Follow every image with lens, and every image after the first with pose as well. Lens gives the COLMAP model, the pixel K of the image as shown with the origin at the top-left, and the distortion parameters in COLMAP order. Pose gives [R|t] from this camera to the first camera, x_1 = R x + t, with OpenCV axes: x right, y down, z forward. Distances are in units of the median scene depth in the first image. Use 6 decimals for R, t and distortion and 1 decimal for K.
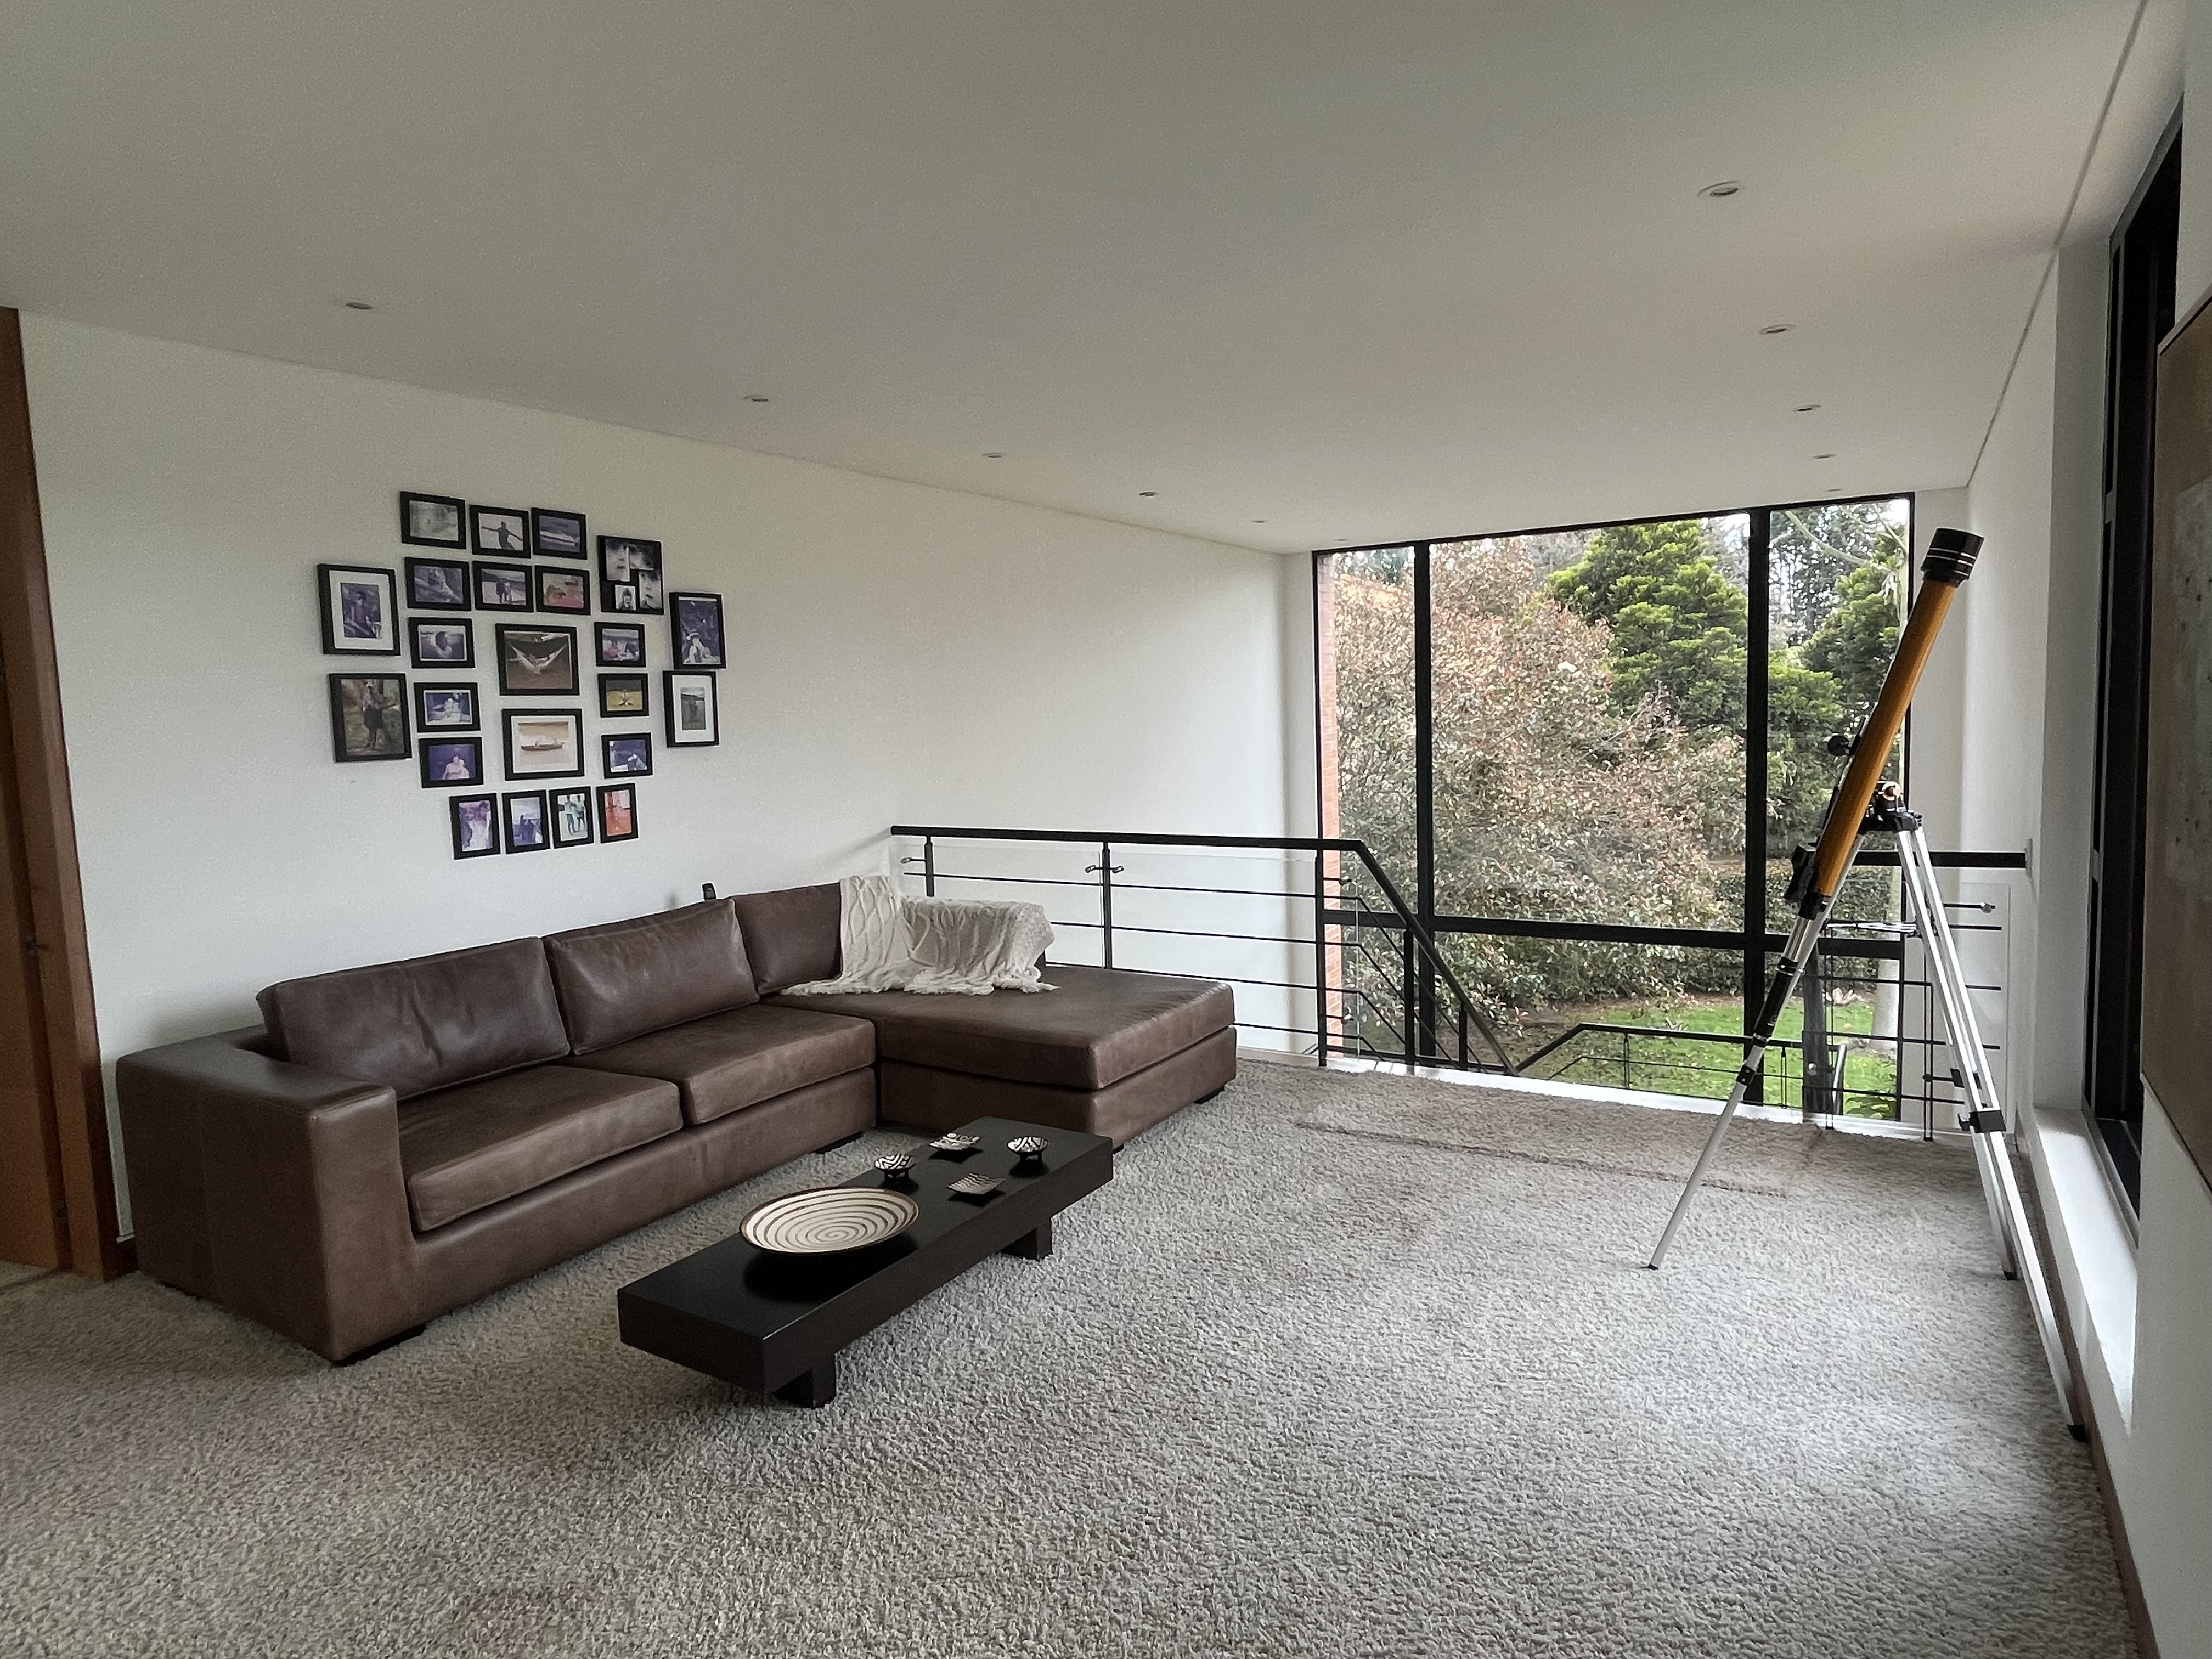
lens RADIAL K [[1298.5, 0, 1101.1], [0, 1298.5, 823.0], [0, 0, 1]] dist [-0.001395, -0.000826]
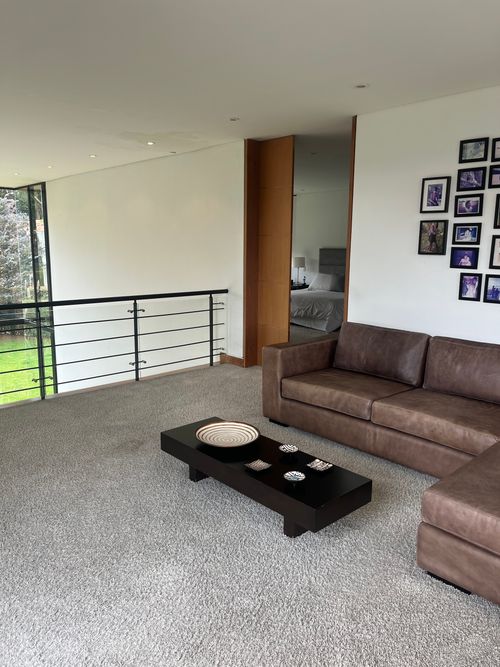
lens RADIAL K [[509.7, 0, 253.5], [0, 509.7, 334.0], [0, 0, 1]] dist [0.058553, -0.069991]
pose [[-0.262148, 0.198796, -0.944329, 0.492036], [-0.089167, 0.969376, 0.228822, -0.091419], [0.960899, 0.144188, -0.236394, 0.869163]]
